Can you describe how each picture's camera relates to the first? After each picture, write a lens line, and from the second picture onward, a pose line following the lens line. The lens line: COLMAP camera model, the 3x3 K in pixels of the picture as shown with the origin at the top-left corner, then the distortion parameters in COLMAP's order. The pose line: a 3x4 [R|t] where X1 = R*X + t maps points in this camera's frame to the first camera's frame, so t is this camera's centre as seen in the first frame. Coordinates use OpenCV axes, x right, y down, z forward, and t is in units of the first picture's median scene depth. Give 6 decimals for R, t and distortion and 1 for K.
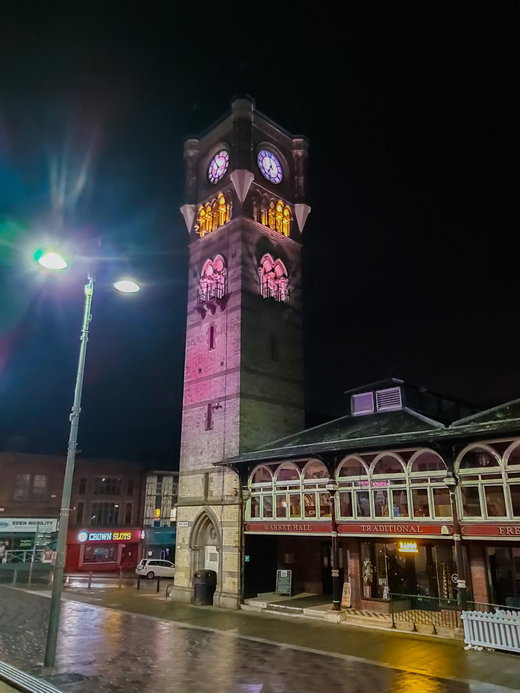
lens RADIAL K [[528.0, 0, 260.0], [0, 528.0, 346.5], [0, 0, 1]] dist [0.006980, 0.003416]
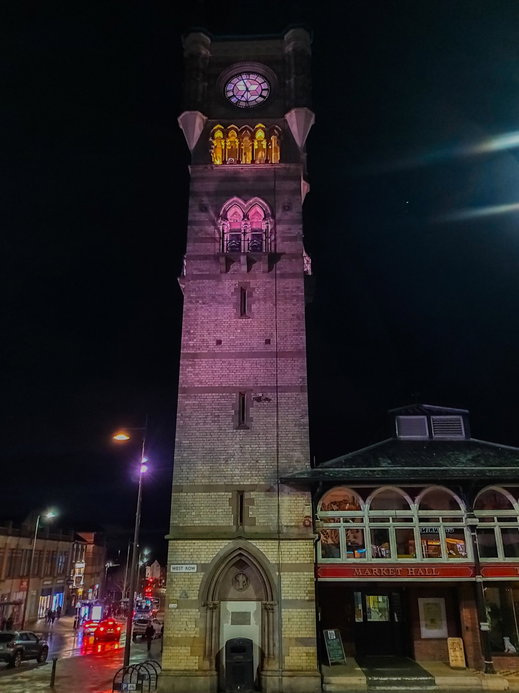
lens RADIAL K [[555.5, 0, 259.5], [0, 555.5, 346.5], [0, 0, 1]] dist [0.001500, -0.009400]
pose [[0.722299, 0.256654, 0.642193, -0.600752], [-0.215464, 0.965884, -0.143677, 0.160072], [-0.657160, -0.034591, 0.752957, 0.460628]]
